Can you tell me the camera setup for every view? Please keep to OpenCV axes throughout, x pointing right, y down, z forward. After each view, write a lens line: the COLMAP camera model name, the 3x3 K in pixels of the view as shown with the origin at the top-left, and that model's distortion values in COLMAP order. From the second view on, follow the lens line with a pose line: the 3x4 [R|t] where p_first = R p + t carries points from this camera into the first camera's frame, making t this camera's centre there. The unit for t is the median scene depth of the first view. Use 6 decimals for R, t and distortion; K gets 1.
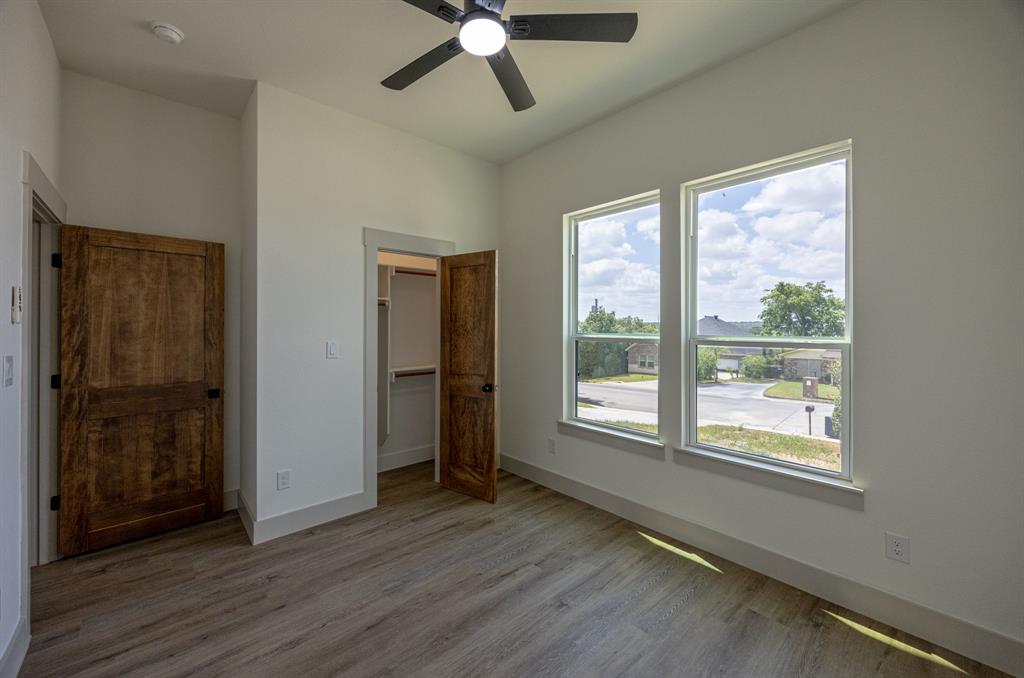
lens RADIAL K [[400.4, 0, 513.5], [0, 400.4, 334.1], [0, 0, 1]] dist [-0.000158, 0.000022]
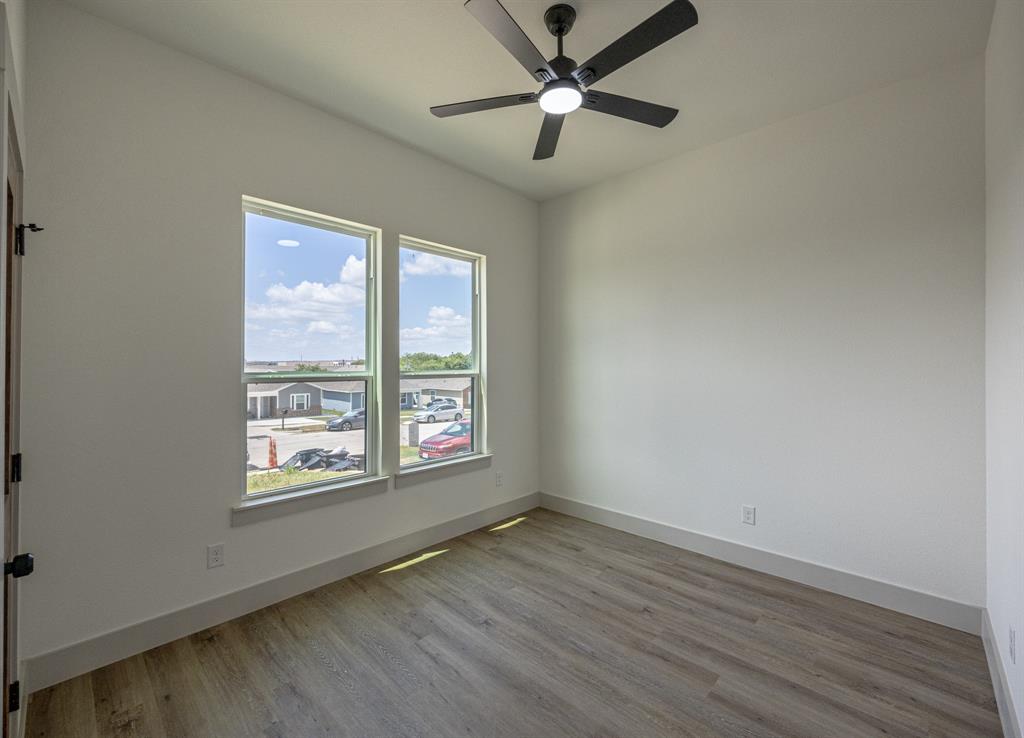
lens RADIAL K [[447.7, 0, 515.1], [0, 447.7, 363.2], [0, 0, 1]] dist [0.000981, 0.000422]
pose [[-0.103499, 0.000337, 0.994630, -0.860609], [0.010193, 0.999948, 0.000722, -0.015306], [-0.994577, 0.010213, -0.103497, 0.826878]]
